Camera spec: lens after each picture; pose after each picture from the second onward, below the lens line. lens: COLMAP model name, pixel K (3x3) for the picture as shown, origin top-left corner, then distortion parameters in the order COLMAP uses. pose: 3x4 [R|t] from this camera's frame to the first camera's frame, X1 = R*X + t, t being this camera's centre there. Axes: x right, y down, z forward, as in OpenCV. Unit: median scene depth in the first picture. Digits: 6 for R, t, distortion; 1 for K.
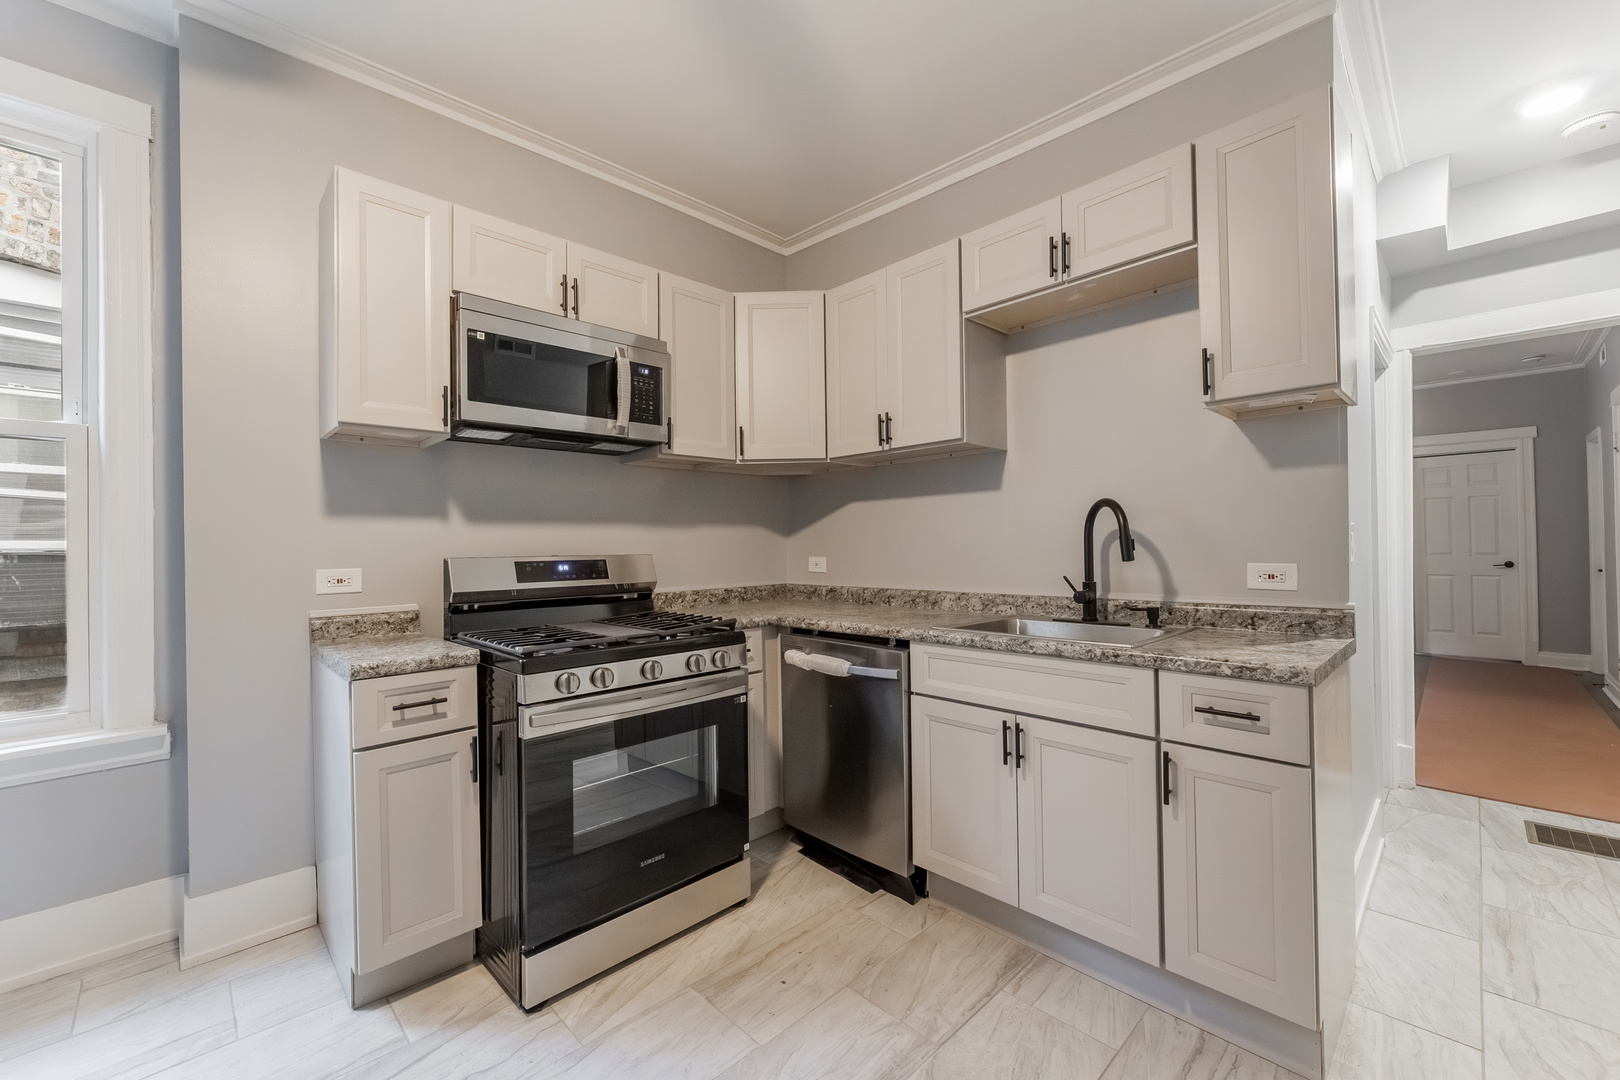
lens RADIAL K [[645.4, 0, 803.9], [0, 645.4, 544.8], [0, 0, 1]] dist [0.000934, 0.000186]
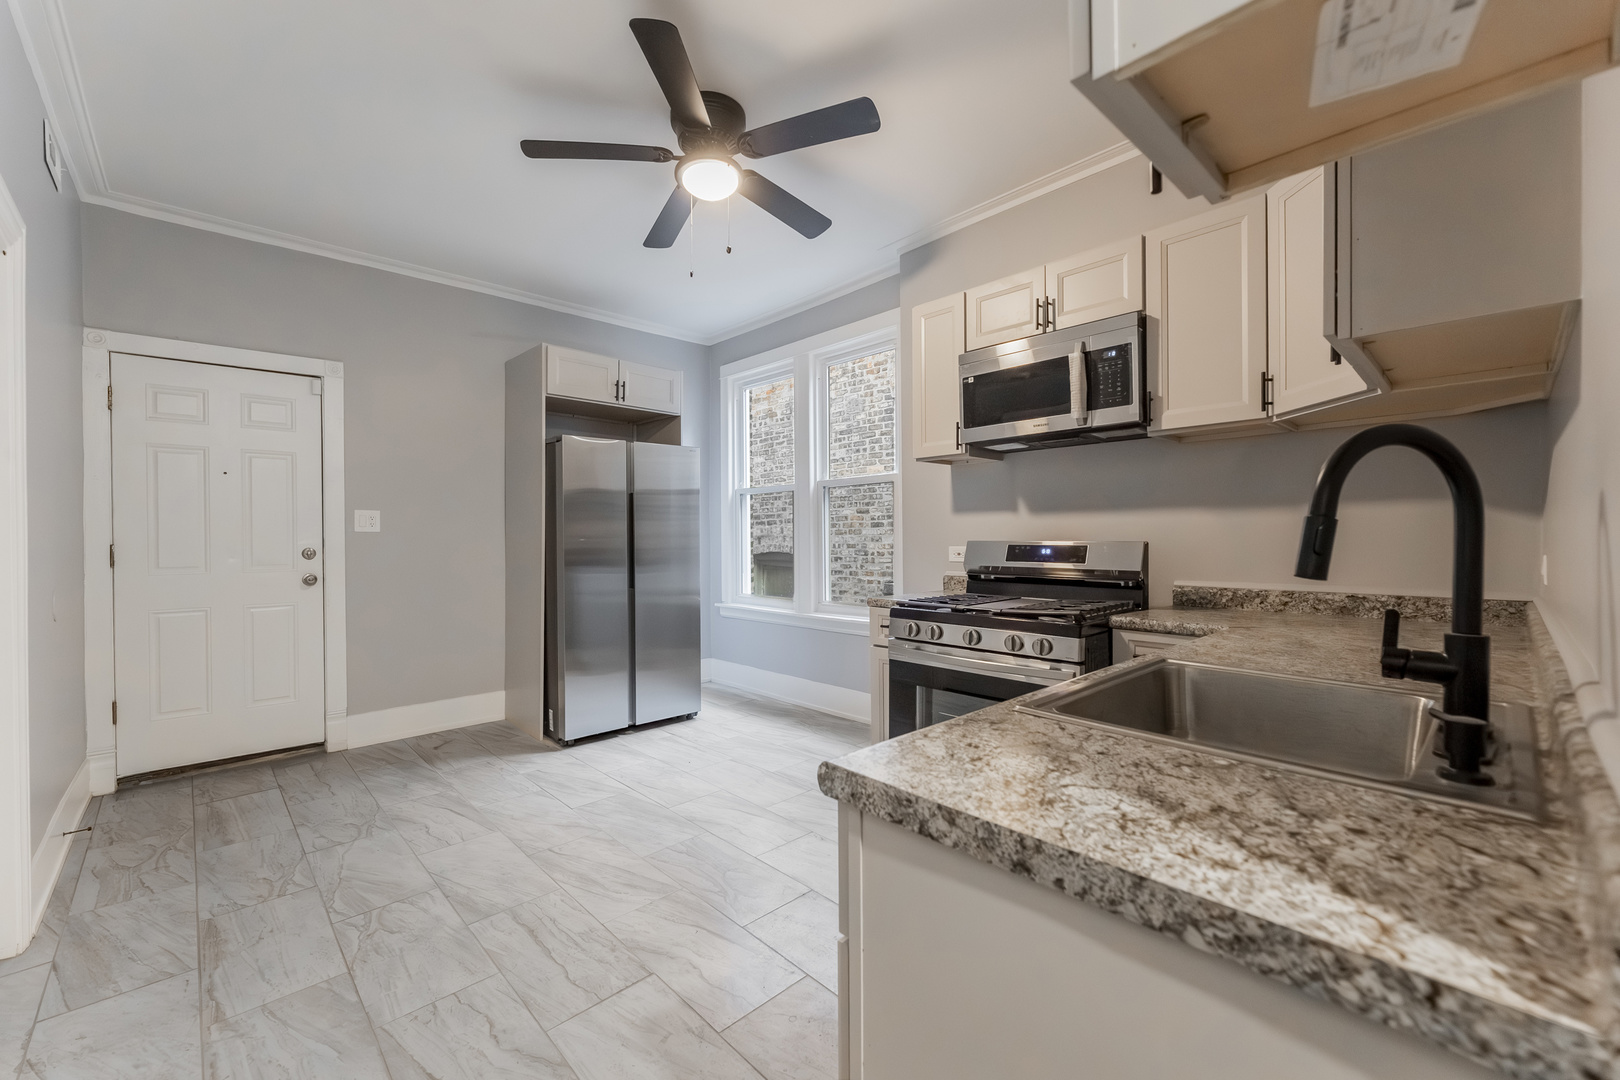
lens RADIAL K [[645.4, 0, 807.4], [0, 645.4, 538.9], [0, 0, 1]] dist [0.000934, 0.000186]
pose [[-0.024299, 0.020132, -0.999502, 0.783734], [0.010672, 0.999745, 0.019877, -0.014305], [0.999648, -0.010183, -0.024508, 0.594597]]
